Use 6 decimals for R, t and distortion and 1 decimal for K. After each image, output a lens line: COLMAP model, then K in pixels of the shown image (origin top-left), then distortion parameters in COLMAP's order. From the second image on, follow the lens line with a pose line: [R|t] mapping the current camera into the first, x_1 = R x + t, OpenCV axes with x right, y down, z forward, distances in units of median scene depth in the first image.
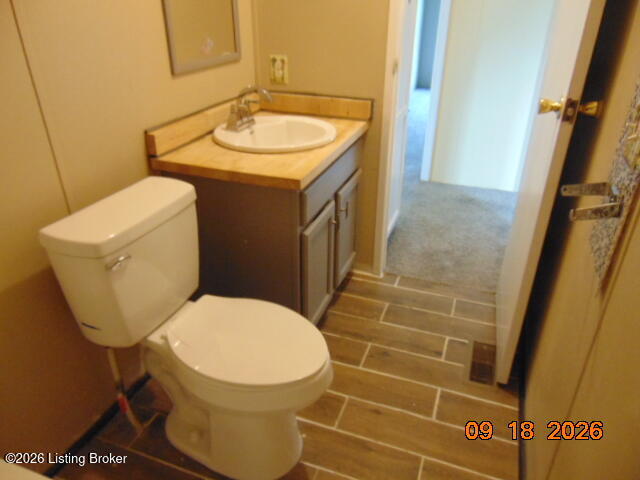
lens RADIAL K [[478.4, 0, 322.1], [0, 478.4, 241.6], [0, 0, 1]] dist [-0.015816, 0.033284]
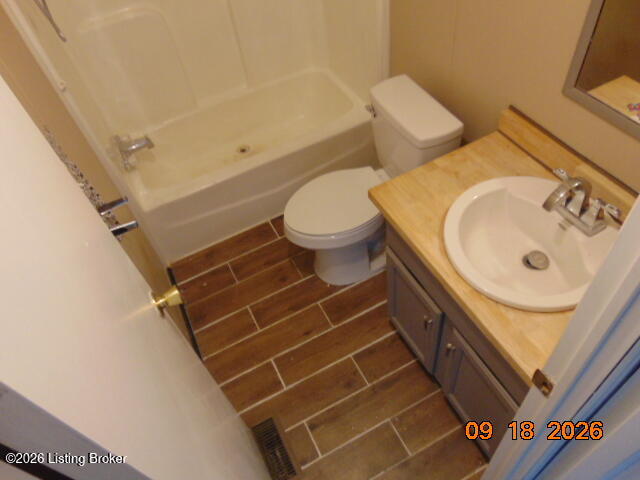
lens RADIAL K [[478.4, 0, 321.0], [0, 478.4, 238.4], [0, 0, 1]] dist [-0.015816, 0.033284]
pose [[-0.680586, 0.601620, -0.418157, 0.454623], [-0.236828, 0.359450, 0.902612, -0.869351], [0.693336, 0.713337, -0.102156, 0.936393]]
